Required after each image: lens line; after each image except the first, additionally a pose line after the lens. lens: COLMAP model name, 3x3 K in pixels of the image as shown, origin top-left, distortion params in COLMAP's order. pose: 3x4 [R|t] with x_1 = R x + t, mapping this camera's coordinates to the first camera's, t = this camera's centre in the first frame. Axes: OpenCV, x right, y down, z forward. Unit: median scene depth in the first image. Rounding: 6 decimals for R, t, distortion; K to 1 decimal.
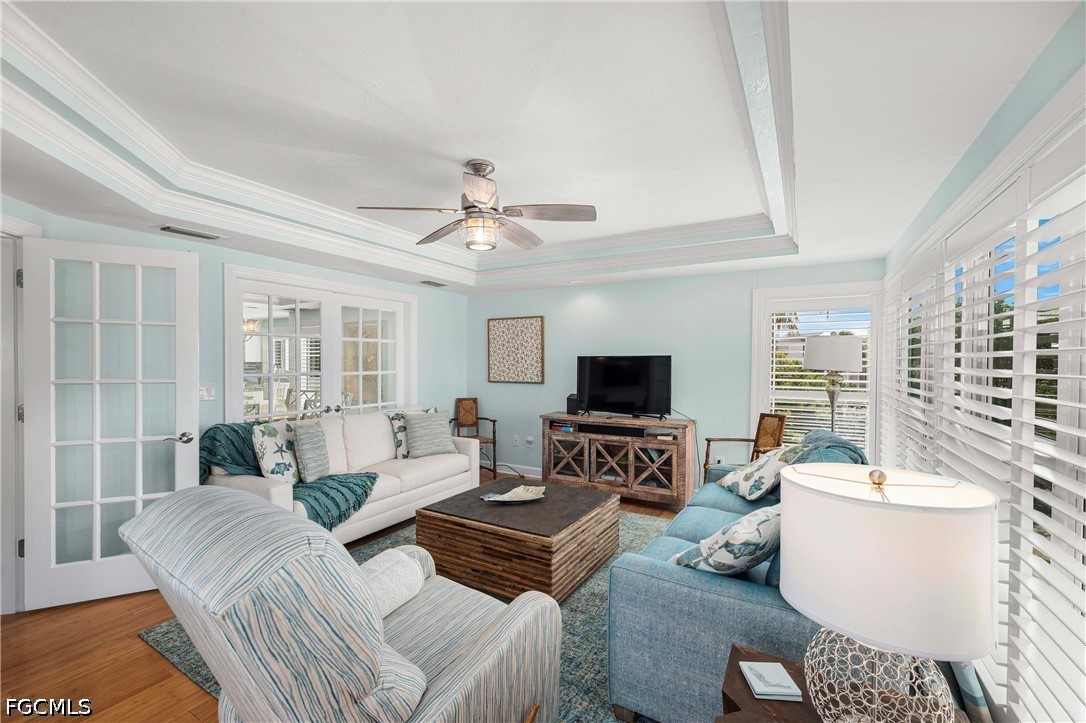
lens RADIAL K [[459.0, 0, 539.5], [0, 459.0, 364.4], [0, 0, 1]] dist [0.003019, 0.000127]
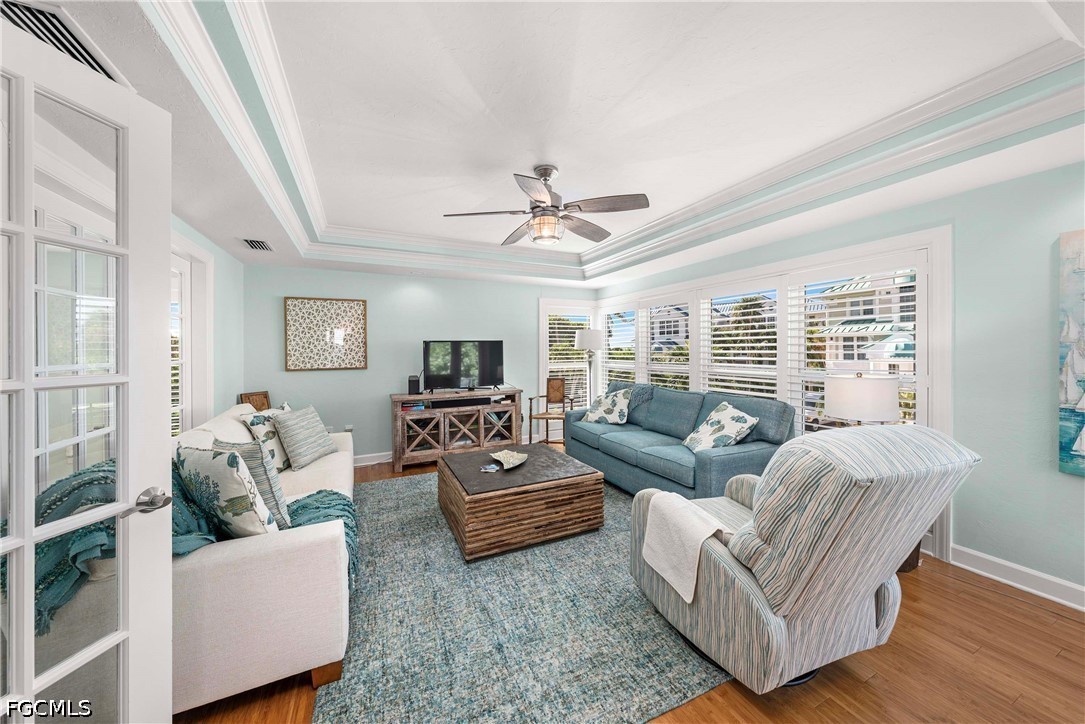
lens RADIAL K [[371.0, 0, 542.5], [0, 371.0, 347.2], [0, 0, 1]] dist [-0.001607, 0.000091]
pose [[0.568110, -0.005295, 0.822936, -0.521770], [0.015965, 0.999862, -0.004588, 0.006930], [-0.822798, 0.015745, 0.568116, 0.277736]]
